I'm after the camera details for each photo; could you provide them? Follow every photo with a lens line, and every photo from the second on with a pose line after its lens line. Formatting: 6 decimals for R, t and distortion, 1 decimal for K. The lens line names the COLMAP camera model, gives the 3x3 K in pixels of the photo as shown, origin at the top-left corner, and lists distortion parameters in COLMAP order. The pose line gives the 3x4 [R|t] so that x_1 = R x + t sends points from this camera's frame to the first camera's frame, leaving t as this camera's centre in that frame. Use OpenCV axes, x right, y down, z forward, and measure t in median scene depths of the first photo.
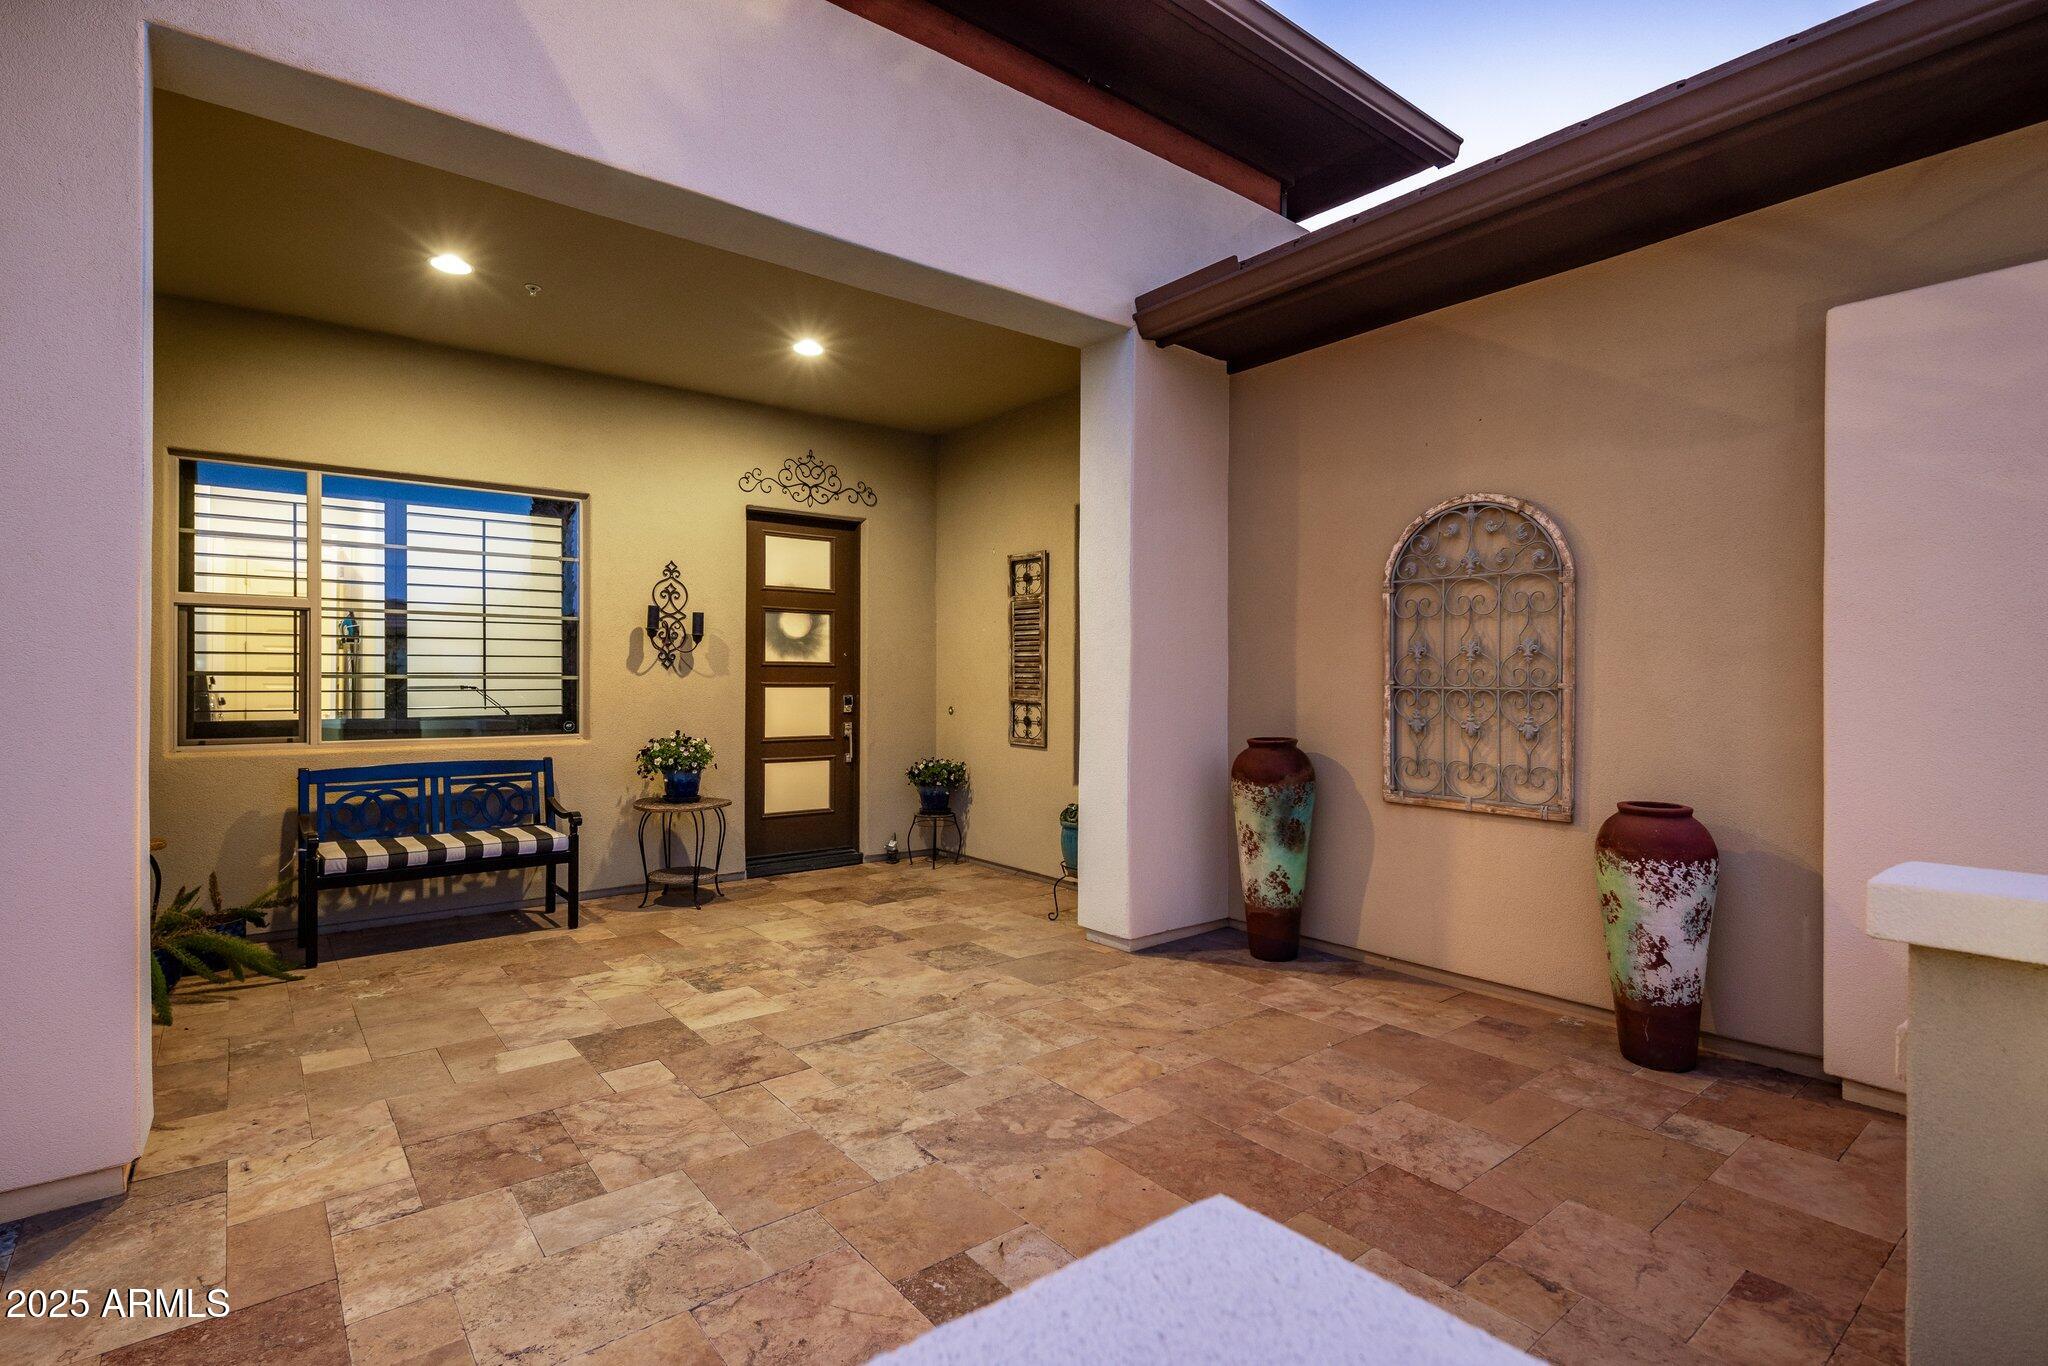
lens RADIAL K [[967.2, 0, 1012.4], [0, 967.2, 680.5], [0, 0, 1]] dist [0.000691, -0.000268]
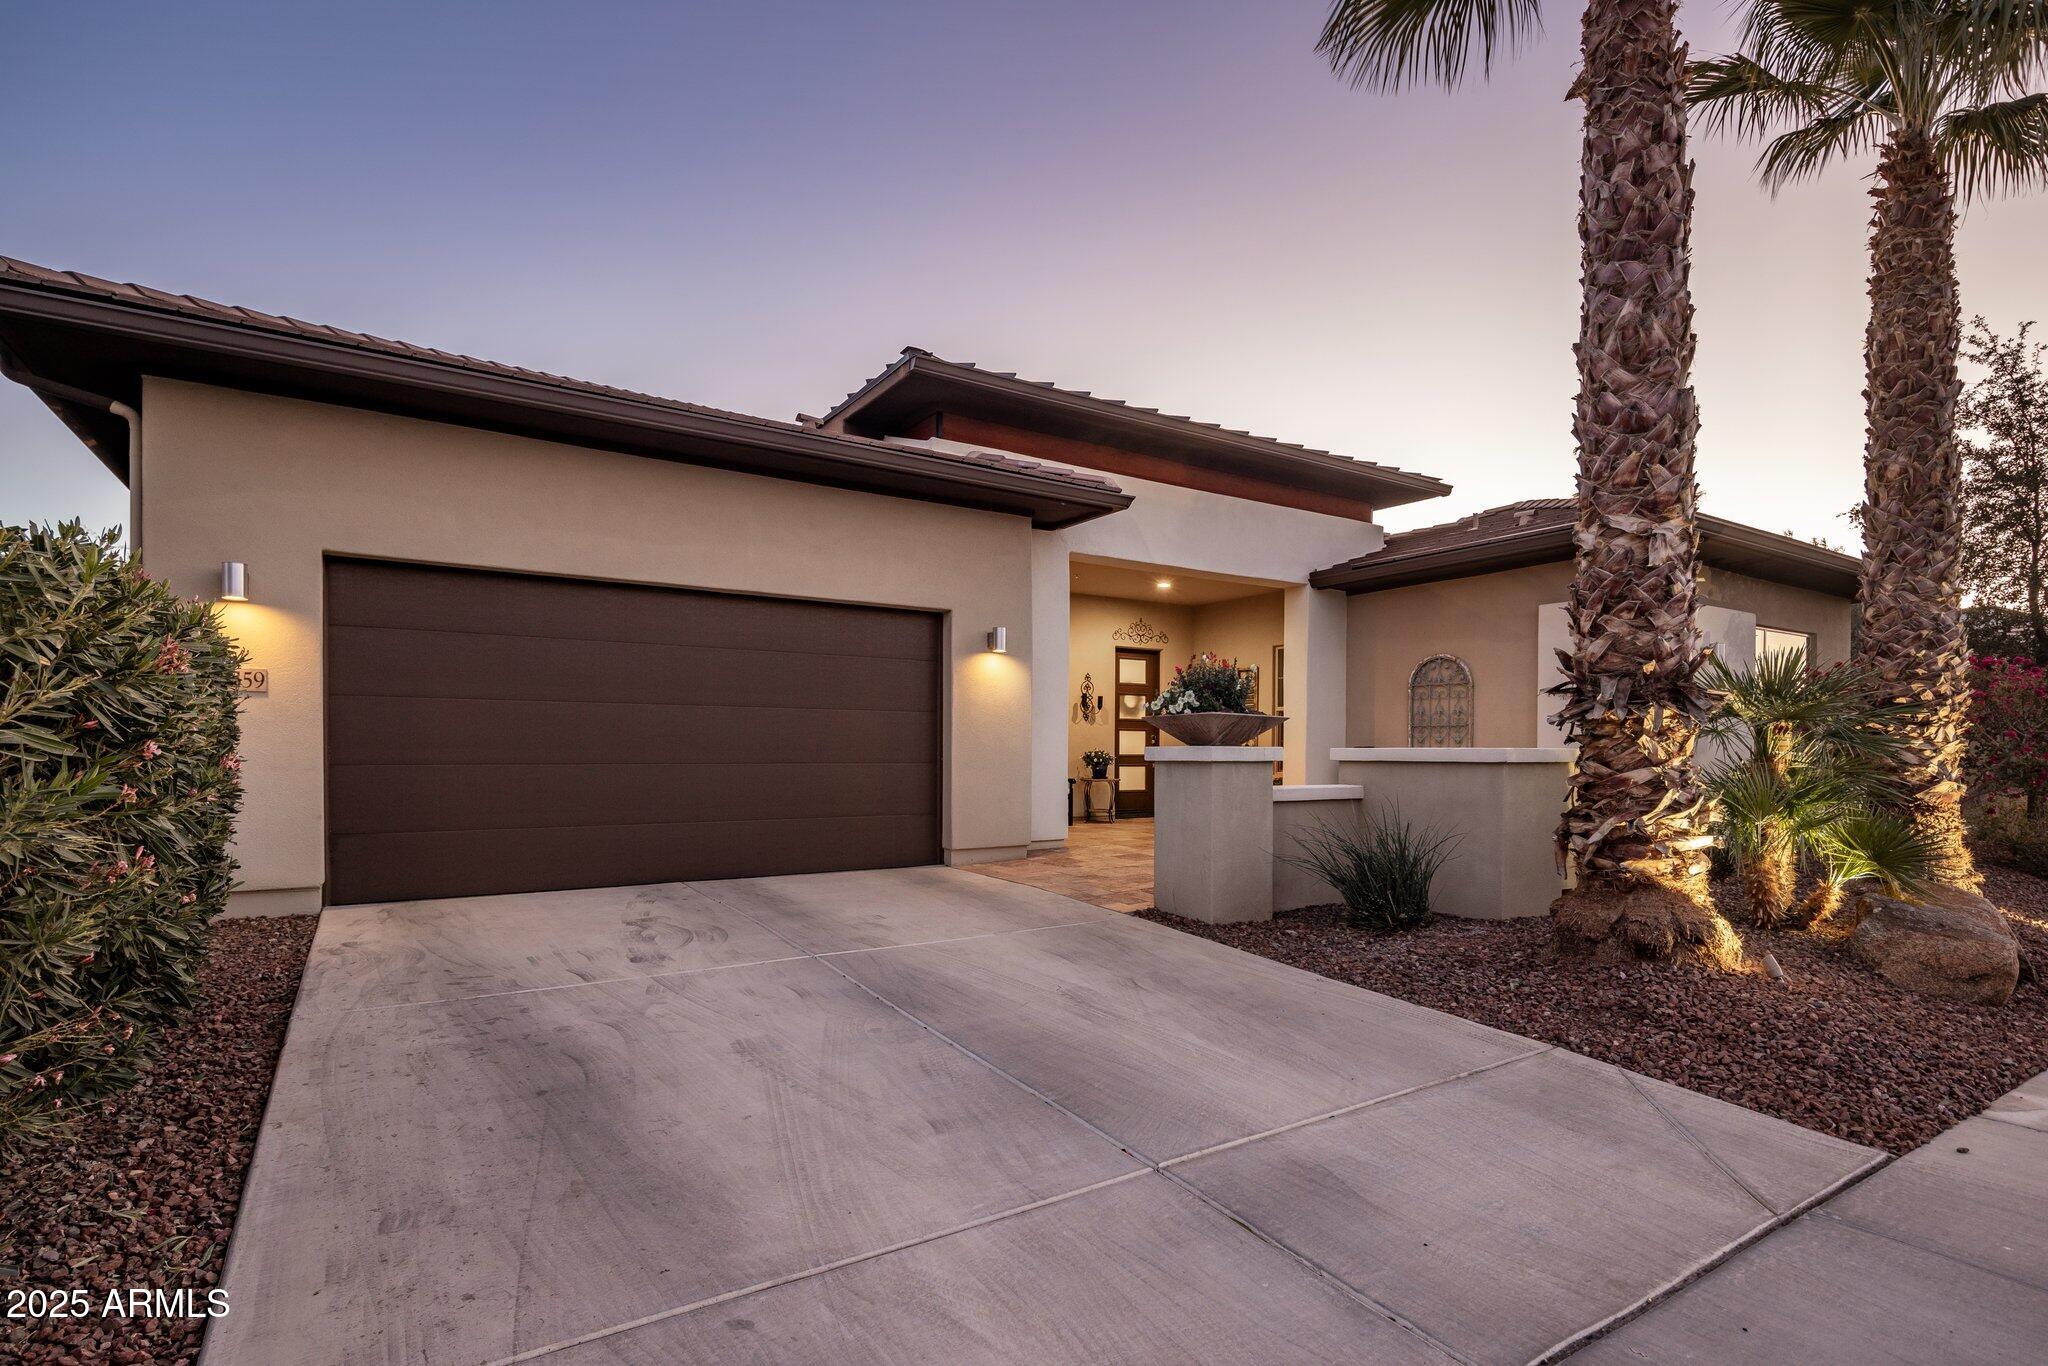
lens RADIAL K [[982.8, 0, 1014.1], [0, 982.8, 743.6], [0, 0, 1]] dist [0.000552, -0.000004]
pose [[0.995792, 0.001967, -0.091623, -0.322931], [-0.002677, 0.999967, -0.007629, 0.058553], [0.091605, 0.007842, 0.995765, -1.300734]]
